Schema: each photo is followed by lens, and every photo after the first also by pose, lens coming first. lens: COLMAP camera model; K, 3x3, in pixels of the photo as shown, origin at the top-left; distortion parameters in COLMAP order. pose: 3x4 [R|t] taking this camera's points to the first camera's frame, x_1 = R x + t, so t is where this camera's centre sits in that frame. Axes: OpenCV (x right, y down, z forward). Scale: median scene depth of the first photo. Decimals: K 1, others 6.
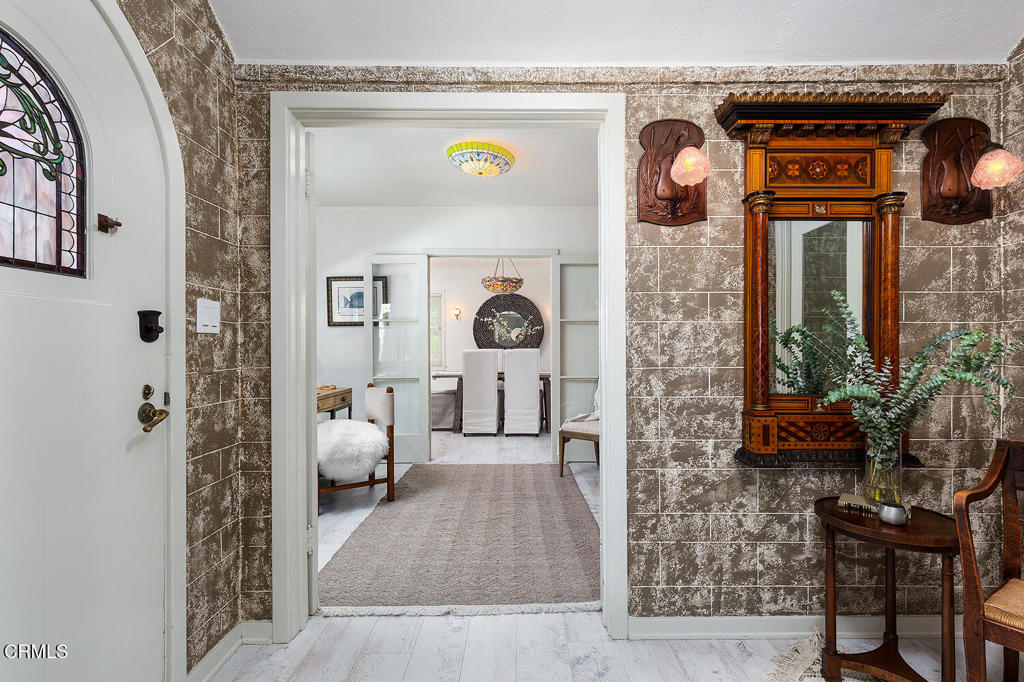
lens RADIAL K [[491.8, 0, 516.1], [0, 491.8, 346.8], [0, 0, 1]] dist [-0.000356, 0.000000]
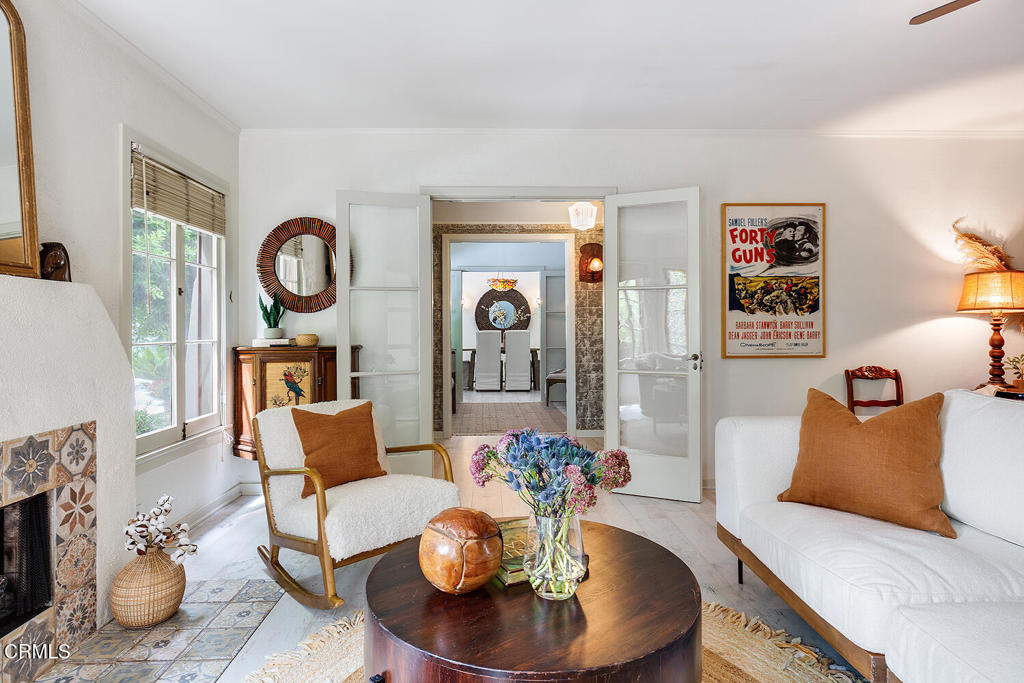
lens RADIAL K [[558.4, 0, 482.5], [0, 558.4, 342.6], [0, 0, 1]] dist [0.001509, -0.000016]
pose [[0.999956, -0.005272, -0.007781, -0.094733], [0.005451, 0.999716, 0.023200, 0.001843], [0.007657, -0.023241, 0.999701, -0.752178]]
